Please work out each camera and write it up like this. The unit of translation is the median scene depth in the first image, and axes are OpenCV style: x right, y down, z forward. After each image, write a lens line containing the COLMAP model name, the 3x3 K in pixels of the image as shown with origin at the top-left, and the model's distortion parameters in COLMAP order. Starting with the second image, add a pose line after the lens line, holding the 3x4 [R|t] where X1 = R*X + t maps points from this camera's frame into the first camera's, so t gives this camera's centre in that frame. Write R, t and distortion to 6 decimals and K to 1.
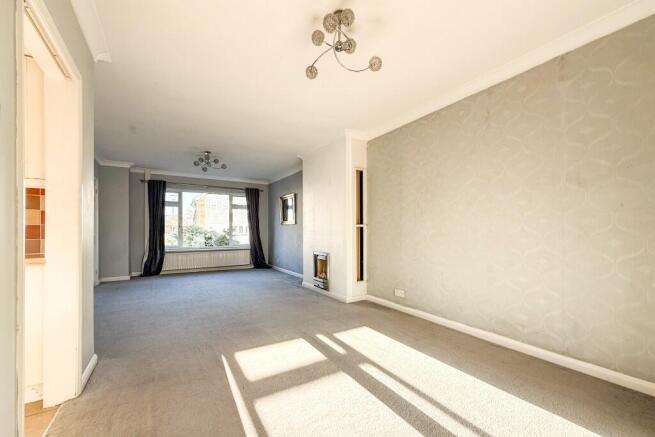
lens RADIAL K [[260.7, 0, 327.9], [0, 260.7, 230.5], [0, 0, 1]] dist [-0.002938, -0.001021]
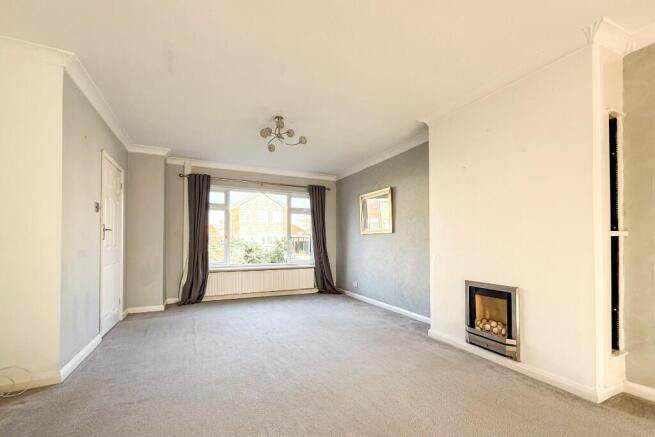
lens RADIAL K [[260.7, 0, 315.8], [0, 260.7, 238.2], [0, 0, 1]] dist [-0.002938, -0.001021]
pose [[0.991037, -0.000082, -0.133588, -0.231267], [-0.001841, 0.999896, -0.014272, -0.001261], [0.133575, 0.014390, 0.990934, 0.314860]]
